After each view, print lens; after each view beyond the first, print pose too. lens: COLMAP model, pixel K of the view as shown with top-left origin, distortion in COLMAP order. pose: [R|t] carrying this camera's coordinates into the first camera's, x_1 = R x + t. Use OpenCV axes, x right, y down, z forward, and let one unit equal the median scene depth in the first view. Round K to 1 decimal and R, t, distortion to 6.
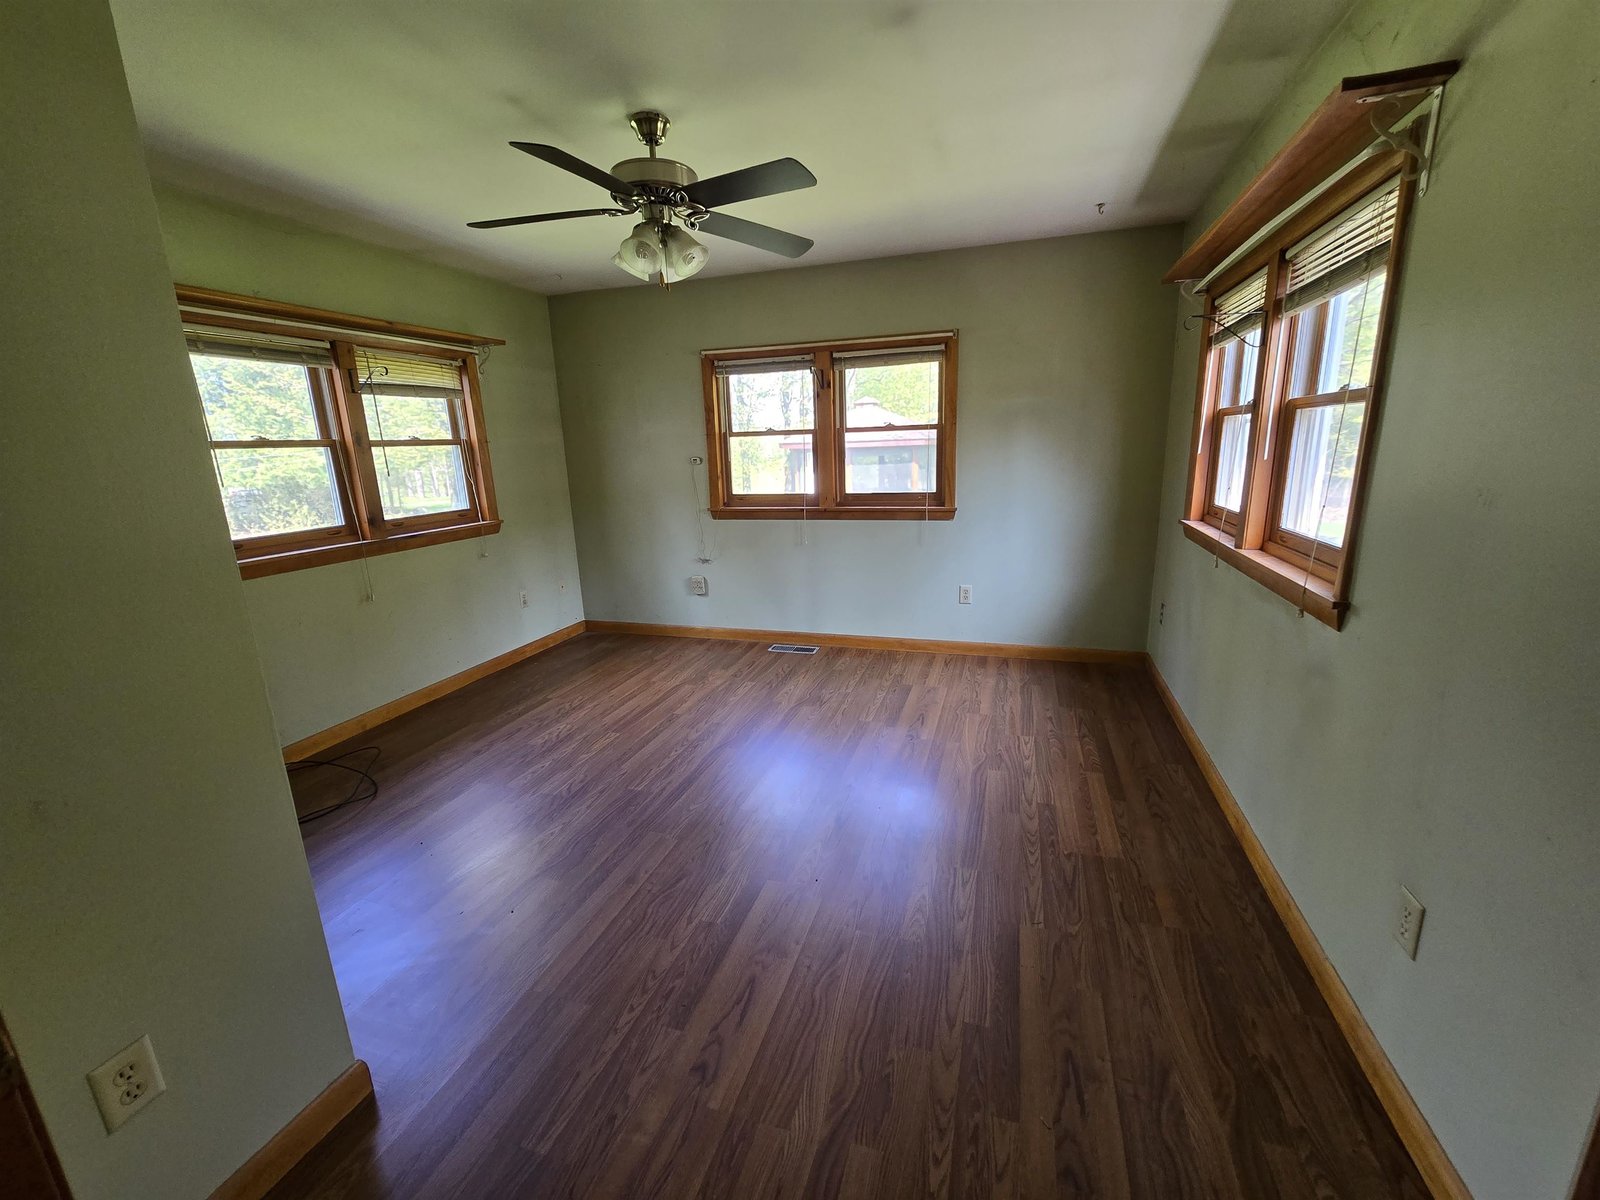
lens RADIAL K [[650.9, 0, 811.9], [0, 650.9, 602.0], [0, 0, 1]] dist [0.001069, -0.000121]
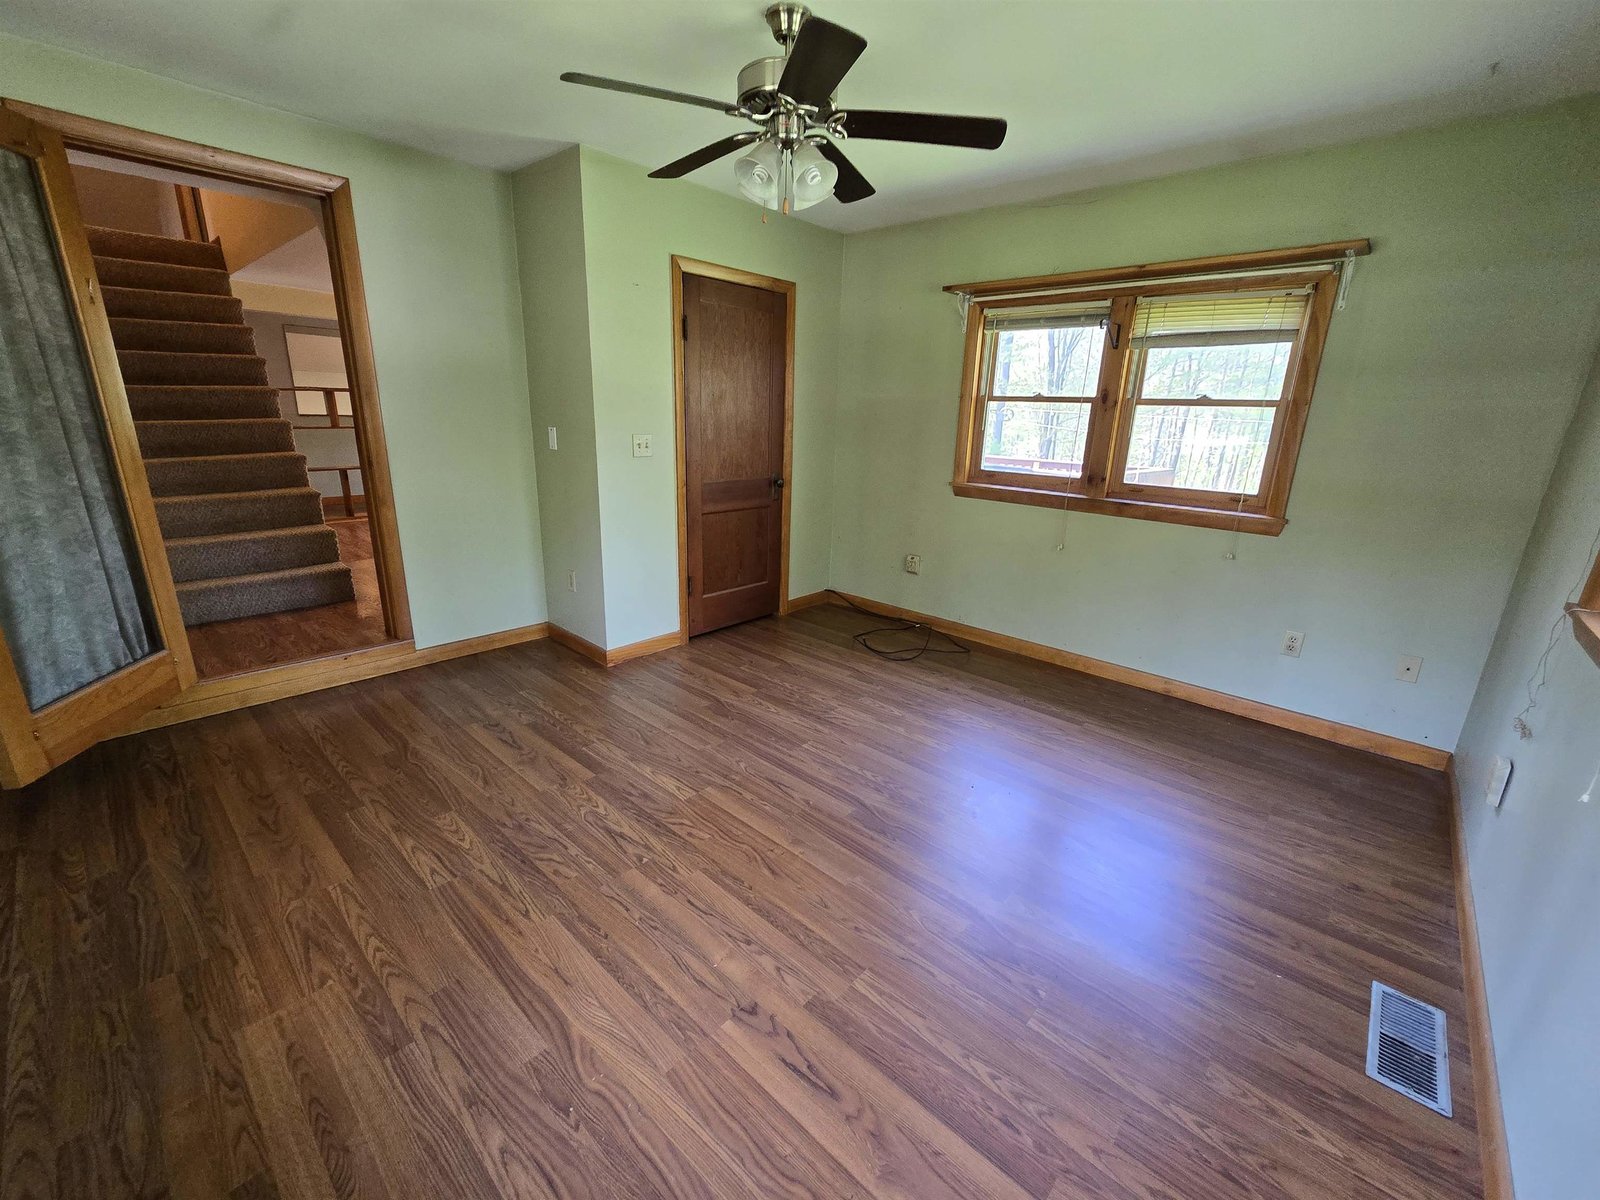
lens RADIAL K [[650.9, 0, 811.9], [0, 650.9, 602.0], [0, 0, 1]] dist [0.001069, -0.000121]
pose [[-0.415274, 0.278987, -0.865860, 0.483438], [-0.234732, 0.886718, 0.398287, -0.282238], [0.878891, 0.368643, -0.302743, 1.098082]]
